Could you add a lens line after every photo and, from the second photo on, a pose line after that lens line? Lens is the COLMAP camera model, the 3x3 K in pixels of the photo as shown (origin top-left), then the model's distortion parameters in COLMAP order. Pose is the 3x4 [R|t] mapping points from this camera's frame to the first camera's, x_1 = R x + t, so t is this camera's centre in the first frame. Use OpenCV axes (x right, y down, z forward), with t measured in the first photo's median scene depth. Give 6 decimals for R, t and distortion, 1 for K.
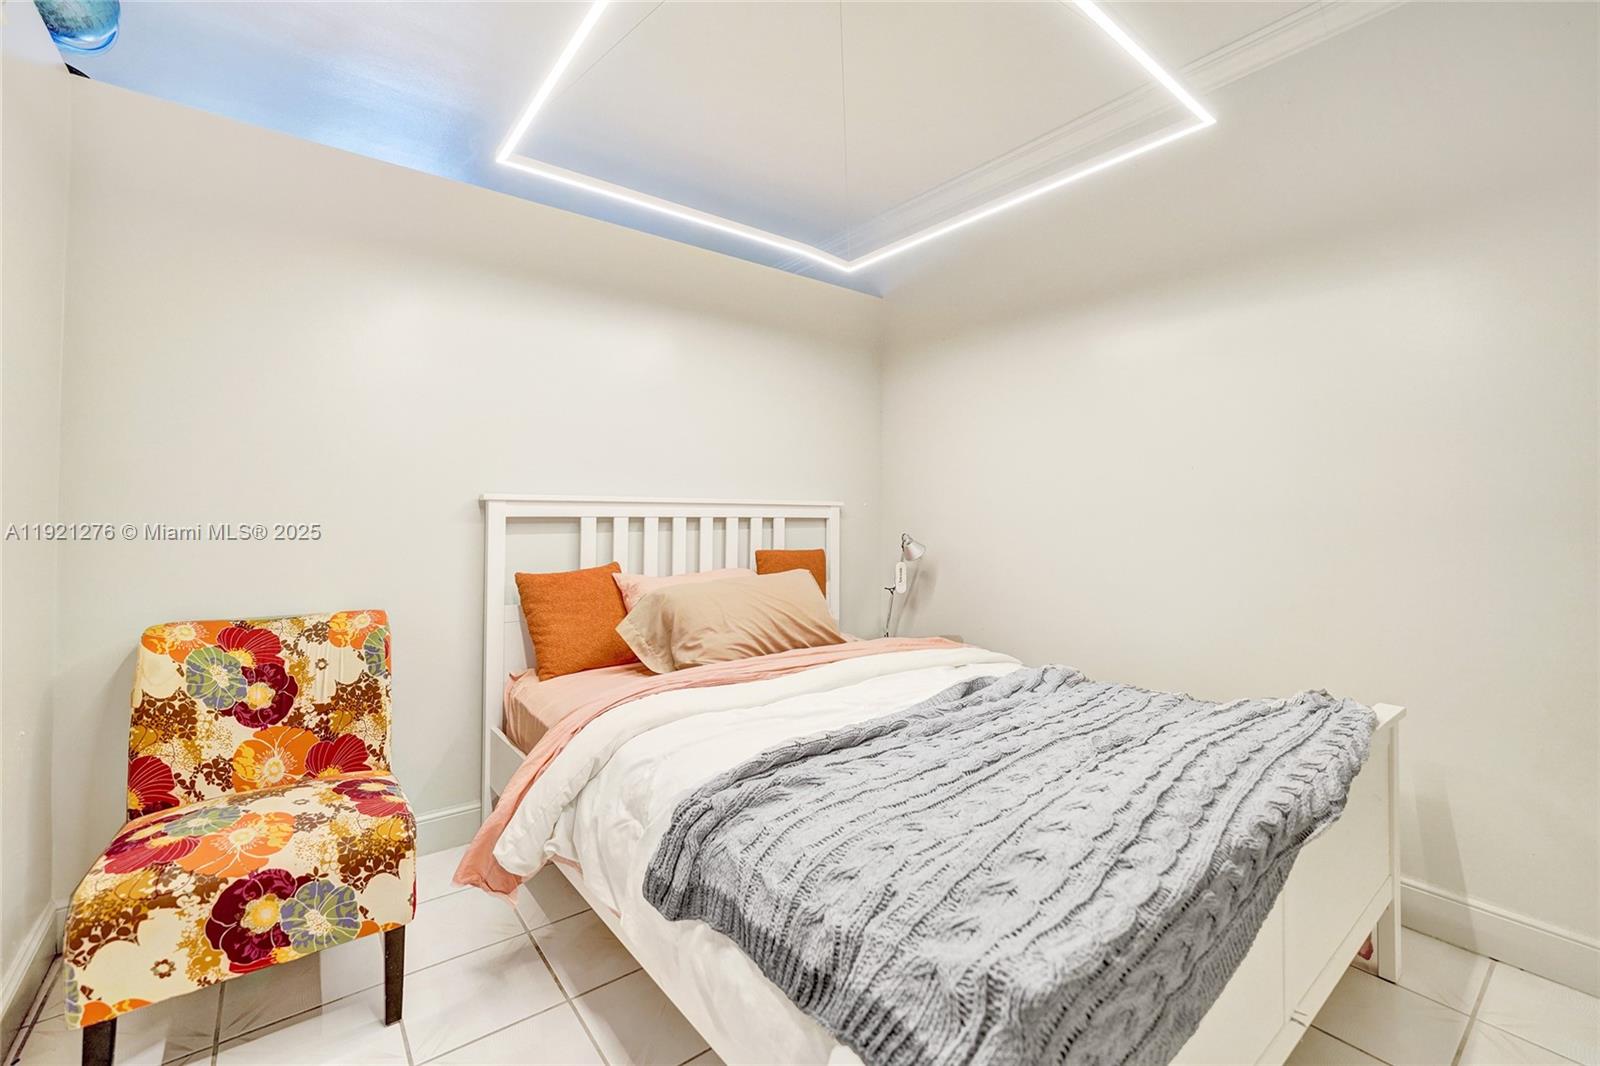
lens RADIAL K [[661.1, 0, 795.7], [0, 661.1, 522.0], [0, 0, 1]] dist [-0.018938, 0.000319]
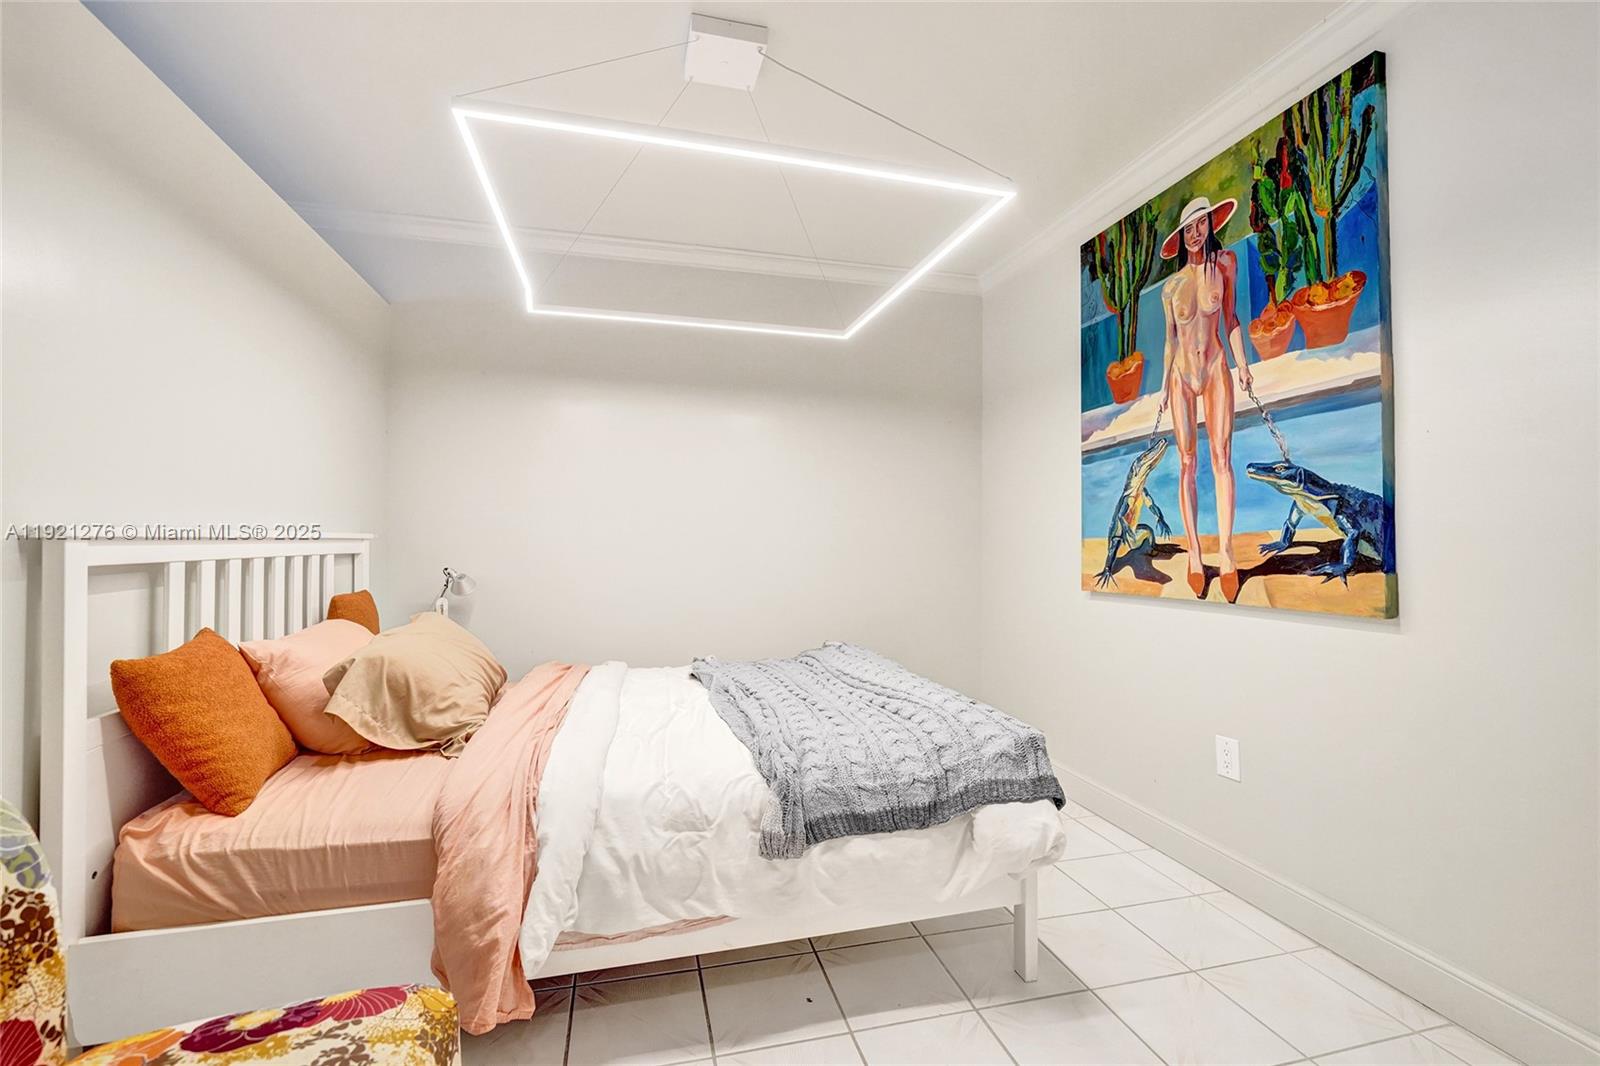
lens RADIAL K [[661.1, 0, 798.0], [0, 661.1, 542.5], [0, 0, 1]] dist [-0.018938, 0.000319]
pose [[0.401704, -0.006304, 0.915748, -0.757525], [0.009600, 0.999950, 0.002672, -0.025465], [-0.915719, 0.007718, 0.401744, 0.227350]]
